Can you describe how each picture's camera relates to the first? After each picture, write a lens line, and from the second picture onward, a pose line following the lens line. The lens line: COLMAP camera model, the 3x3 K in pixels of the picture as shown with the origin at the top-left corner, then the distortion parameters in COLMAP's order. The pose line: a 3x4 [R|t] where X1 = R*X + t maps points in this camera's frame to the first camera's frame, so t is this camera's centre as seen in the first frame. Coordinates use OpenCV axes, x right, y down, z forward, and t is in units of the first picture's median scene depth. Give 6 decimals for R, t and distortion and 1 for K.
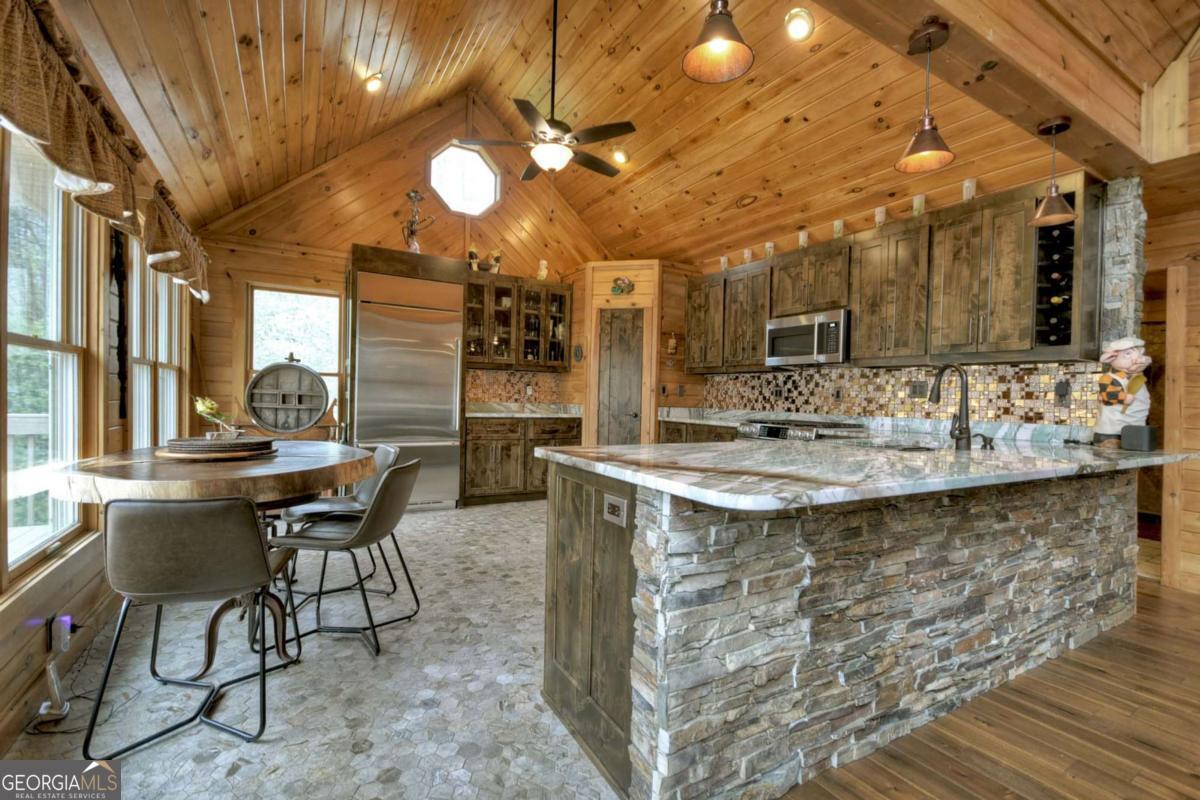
lens RADIAL K [[533.6, 0, 599.0], [0, 533.6, 416.3], [0, 0, 1]] dist [-0.013480, -0.000182]
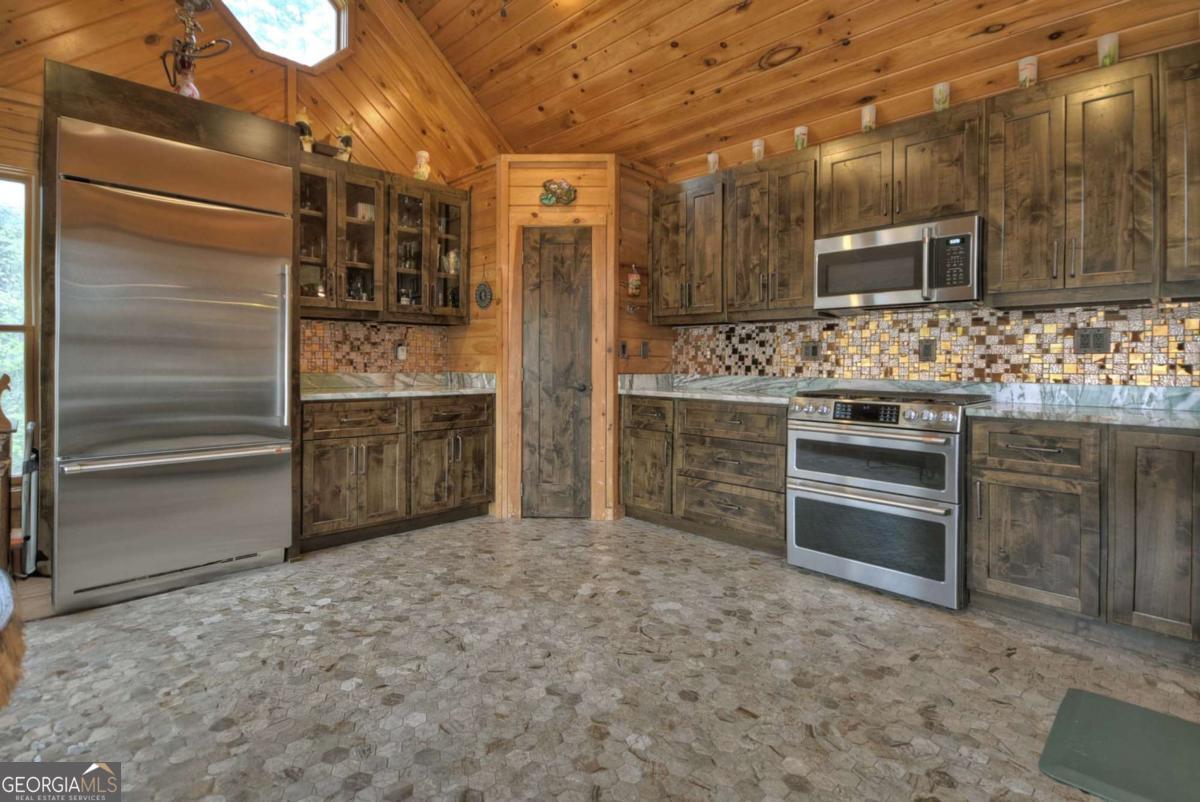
lens RADIAL K [[572.4, 0, 602.1], [0, 572.4, 372.2], [0, 0, 1]] dist [0.003863, -0.000114]
pose [[0.959362, -0.025379, 0.281034, -0.110236], [0.029038, 0.999539, -0.008860, -0.014398], [-0.280680, 0.016661, 0.959657, 0.312361]]
